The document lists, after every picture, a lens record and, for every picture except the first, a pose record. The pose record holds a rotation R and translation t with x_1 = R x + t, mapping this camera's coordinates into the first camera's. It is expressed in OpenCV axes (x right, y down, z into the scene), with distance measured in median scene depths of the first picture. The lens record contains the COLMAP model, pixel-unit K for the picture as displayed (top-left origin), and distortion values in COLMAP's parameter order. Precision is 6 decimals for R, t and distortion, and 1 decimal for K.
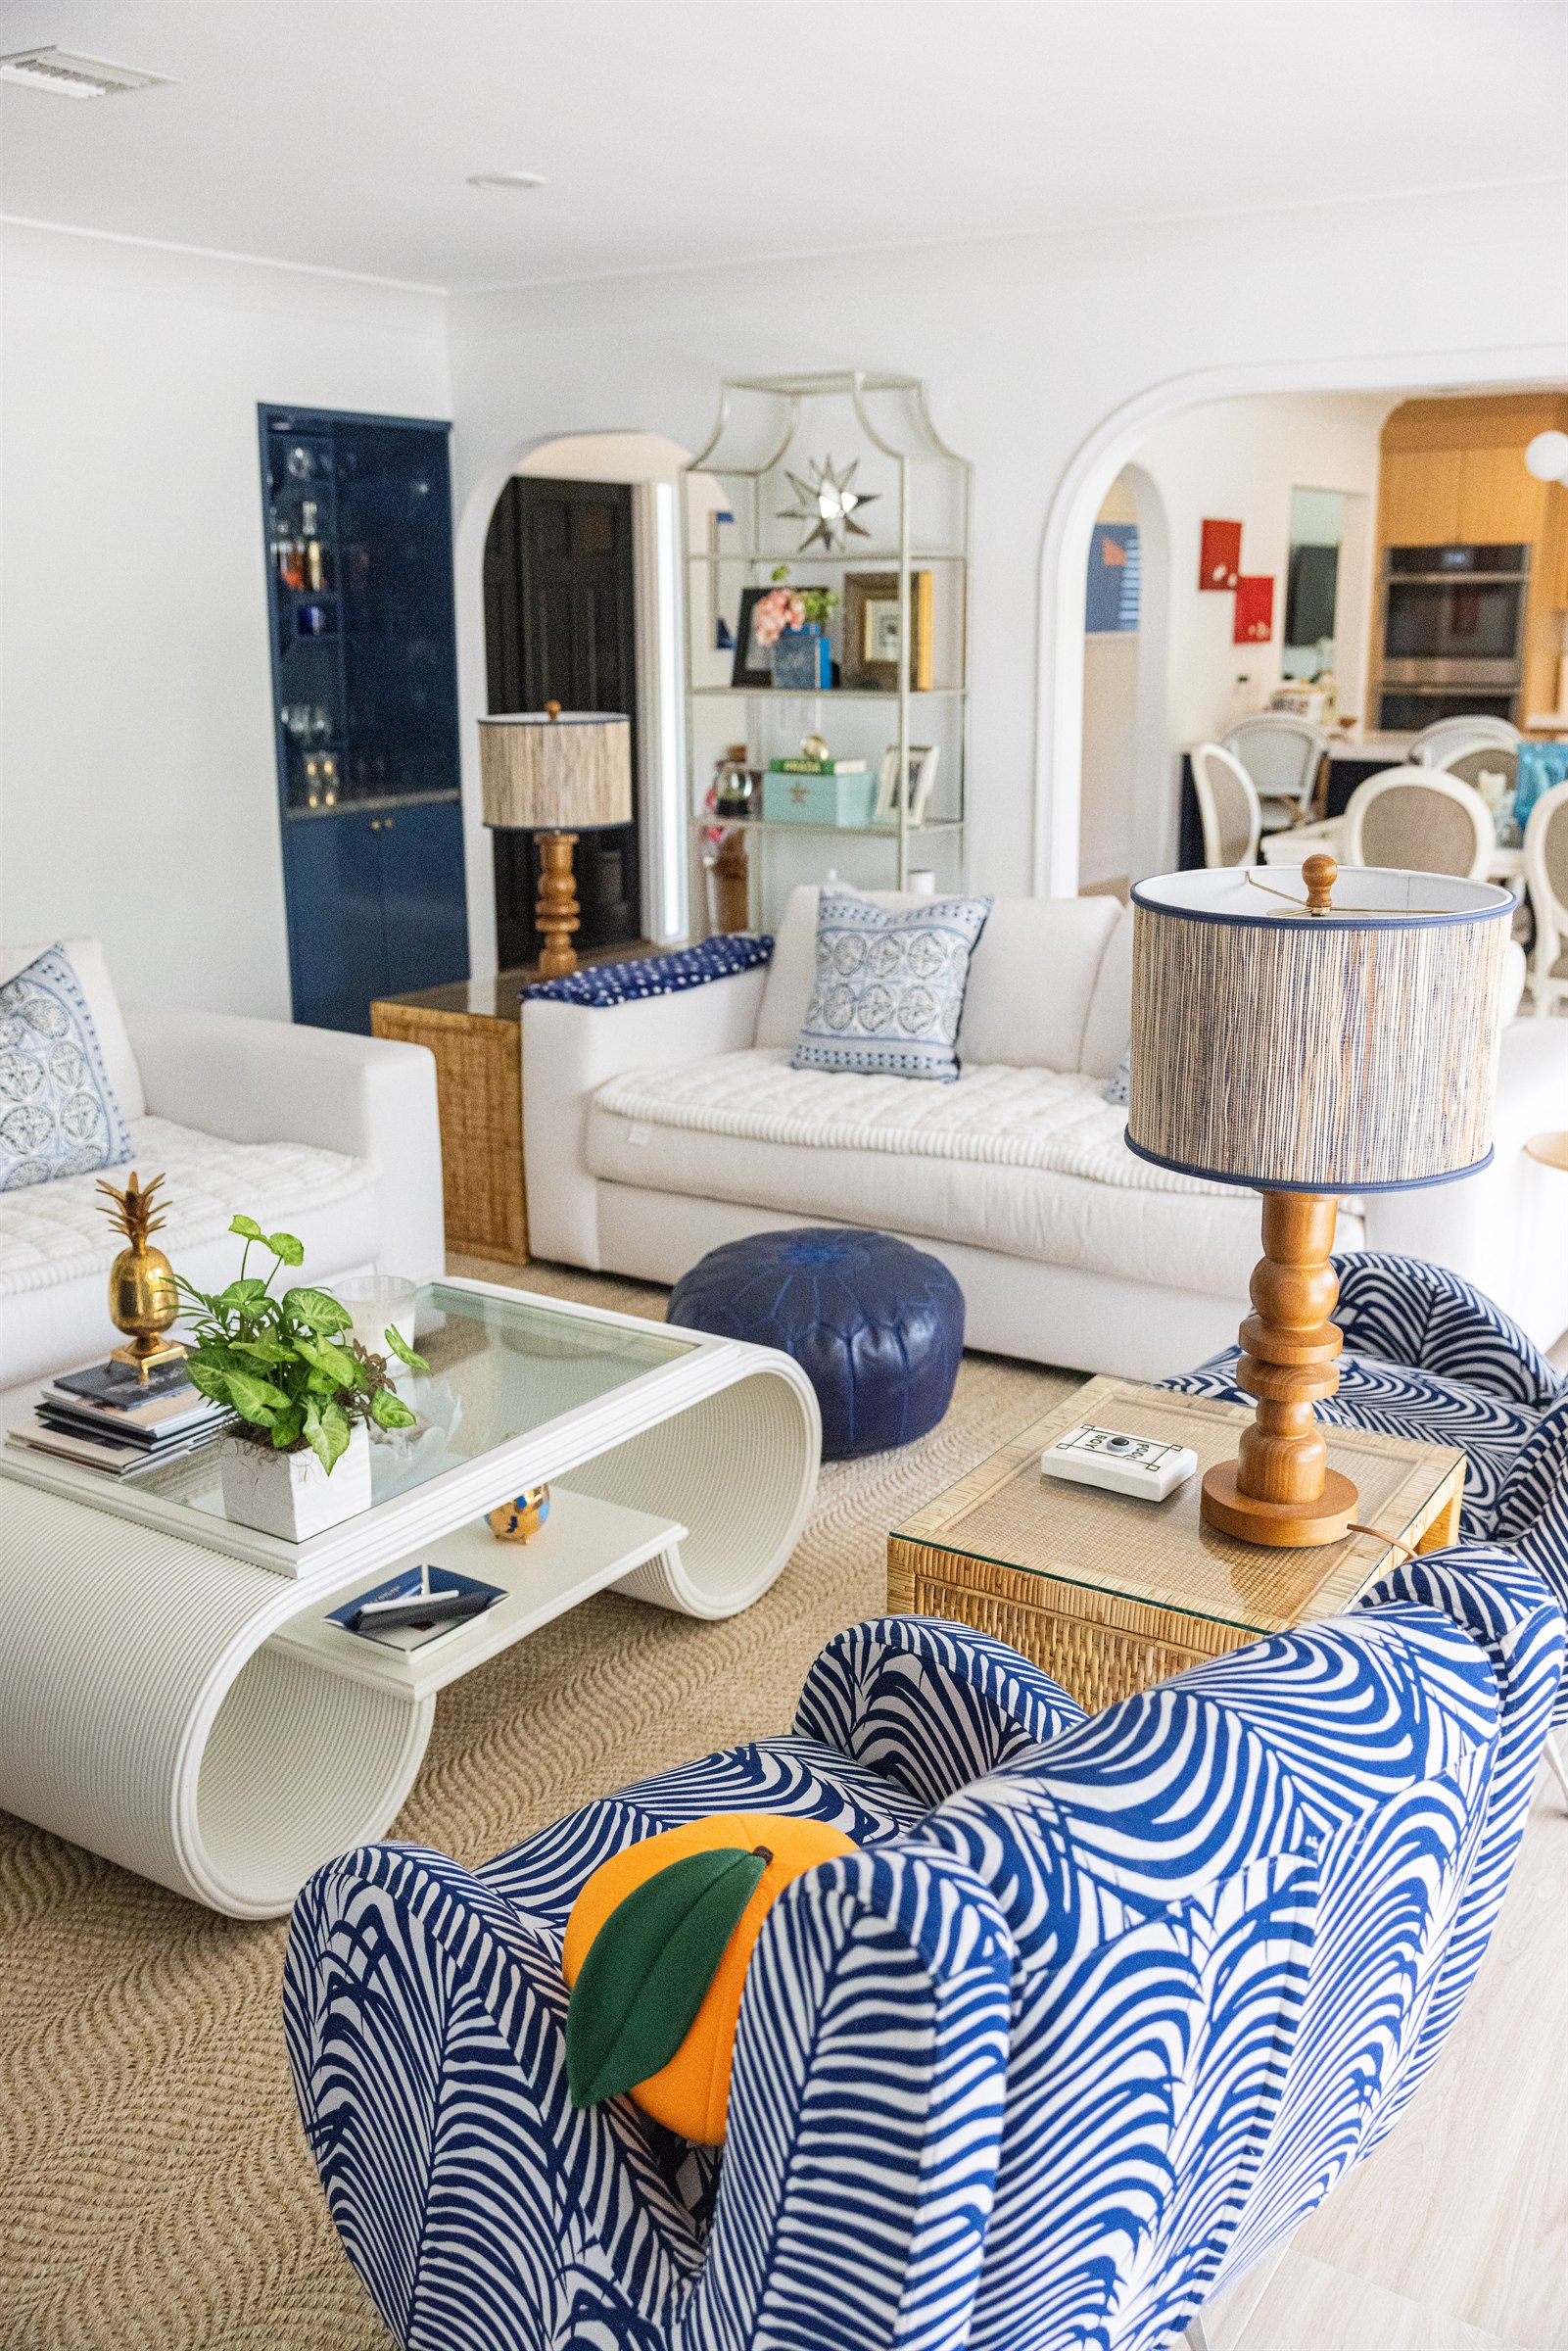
lens RADIAL K [[2107.5, 0, 784.0], [0, 2107.5, 1175.5], [0, 0, 1]] dist [-0.012624, 0.025393]
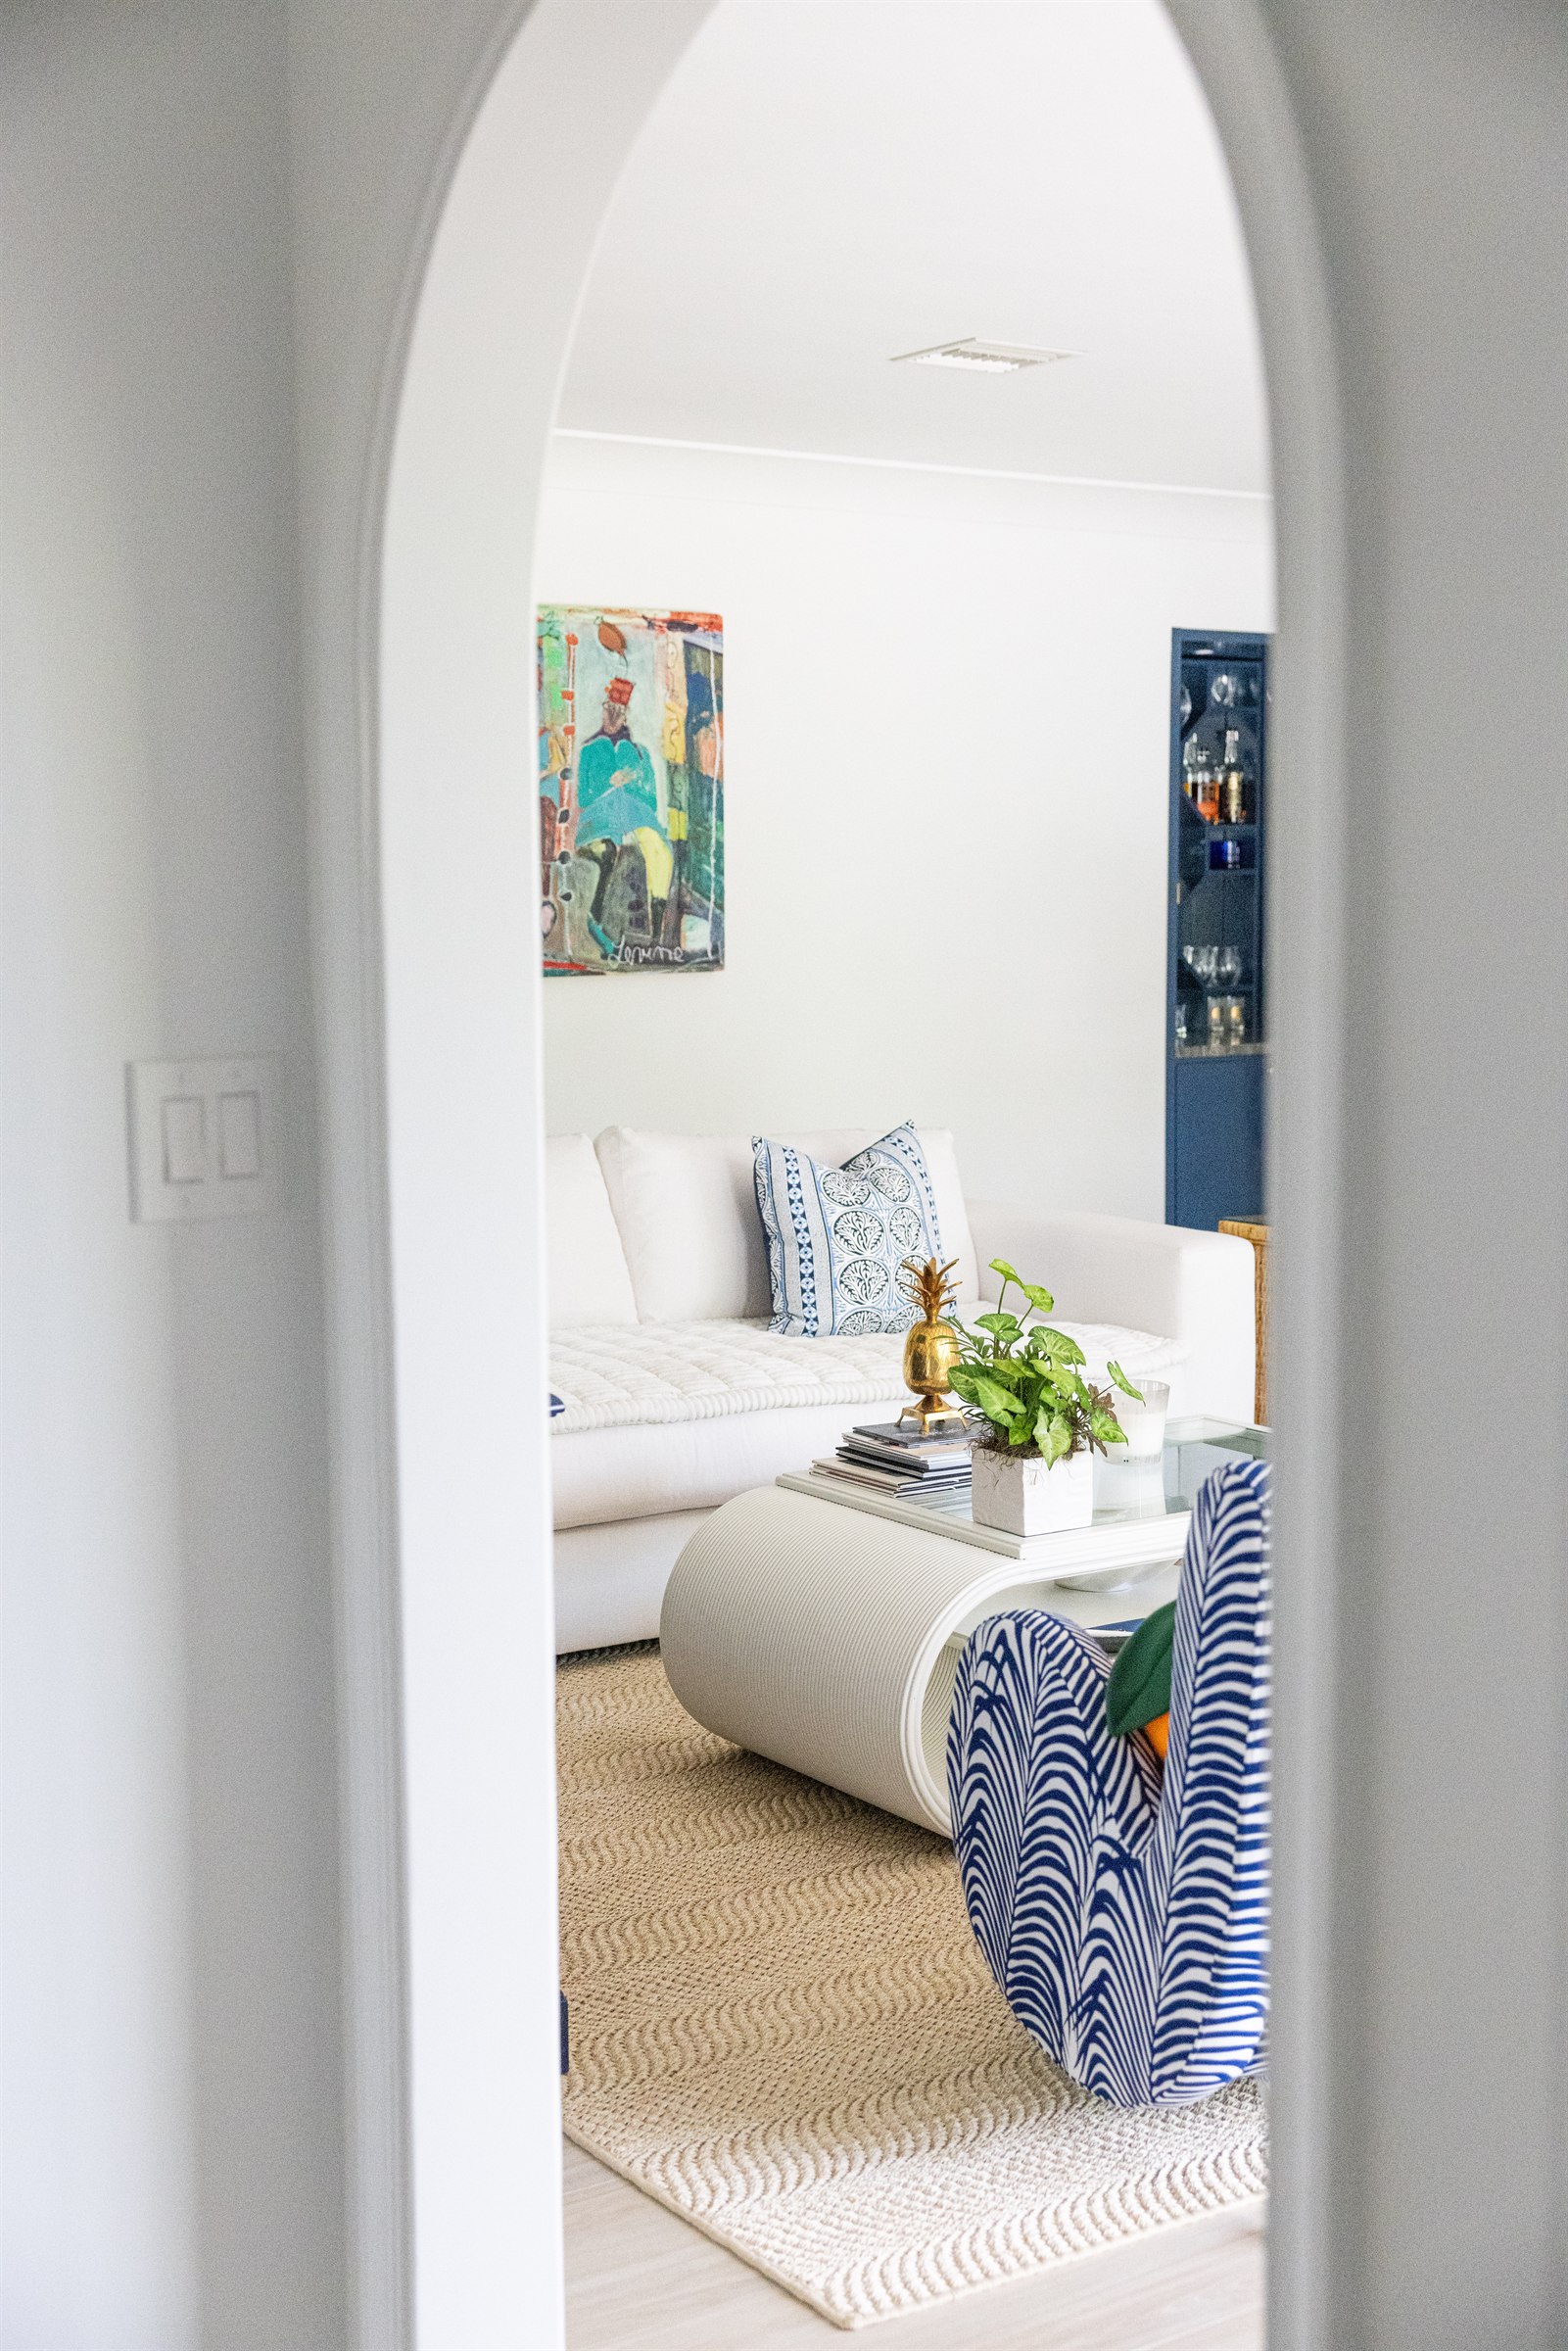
lens RADIAL K [[2985.3, 0, 784.0], [0, 2985.3, 1175.5], [0, 0, 1]] dist [-0.087062, 0.007065]
pose [[0.921439, 0.031629, -0.387233, 0.267866], [-0.096110, 0.984261, -0.148303, 0.216127], [0.376448, 0.173869, 0.909976, -0.577599]]
